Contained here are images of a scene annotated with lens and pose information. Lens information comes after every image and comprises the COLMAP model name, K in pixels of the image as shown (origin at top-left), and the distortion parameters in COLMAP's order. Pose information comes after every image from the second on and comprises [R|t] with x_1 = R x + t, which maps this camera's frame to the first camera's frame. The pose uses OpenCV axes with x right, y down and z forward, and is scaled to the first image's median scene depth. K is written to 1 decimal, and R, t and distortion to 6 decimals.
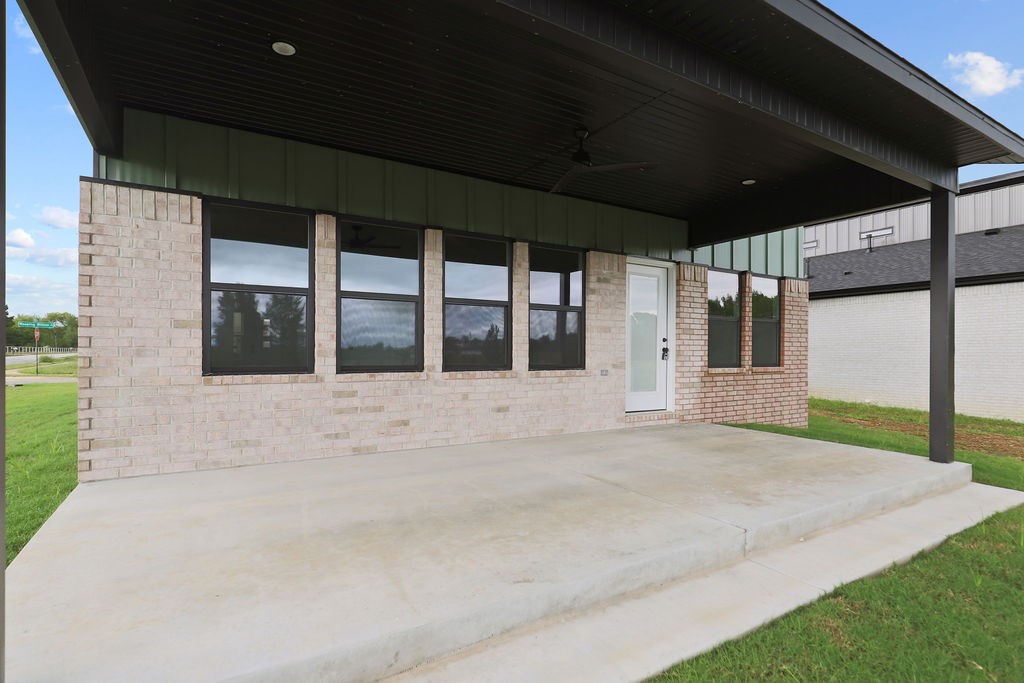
lens RADIAL K [[510.4, 0, 511.4], [0, 510.4, 354.4], [0, 0, 1]] dist [-0.002461, -0.000393]
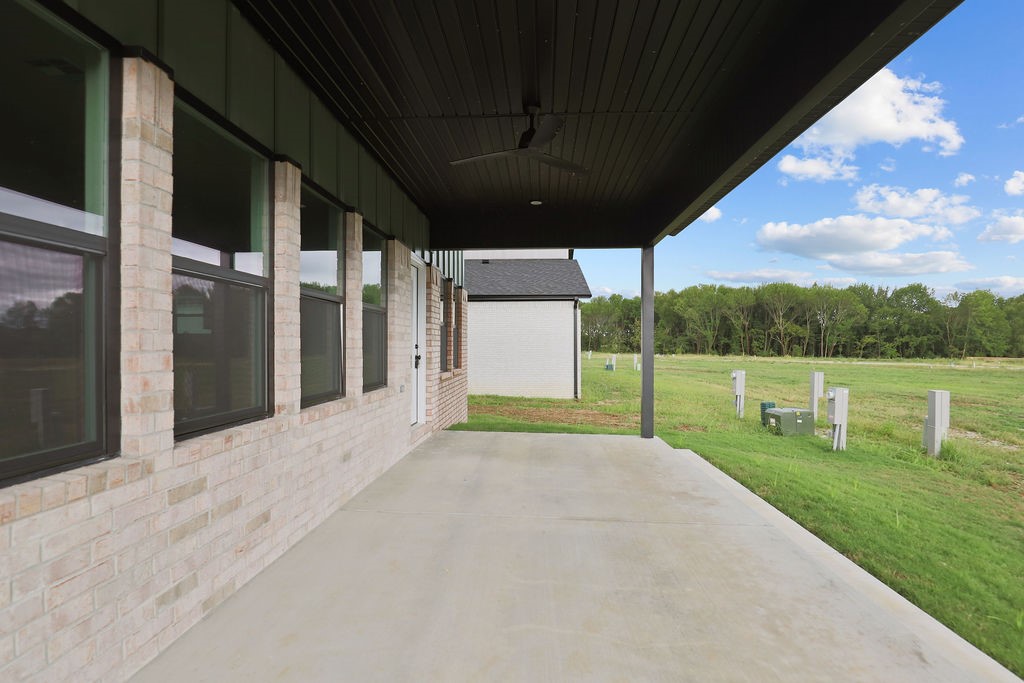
lens RADIAL K [[504.6, 0, 512.0], [0, 504.6, 346.1], [0, 0, 1]] dist [-0.019162, 0.000314]
pose [[0.570858, -0.003592, 0.821041, -0.430955], [0.001560, 0.999993, 0.003289, -0.039789], [-0.821048, -0.000597, 0.570859, 0.432108]]
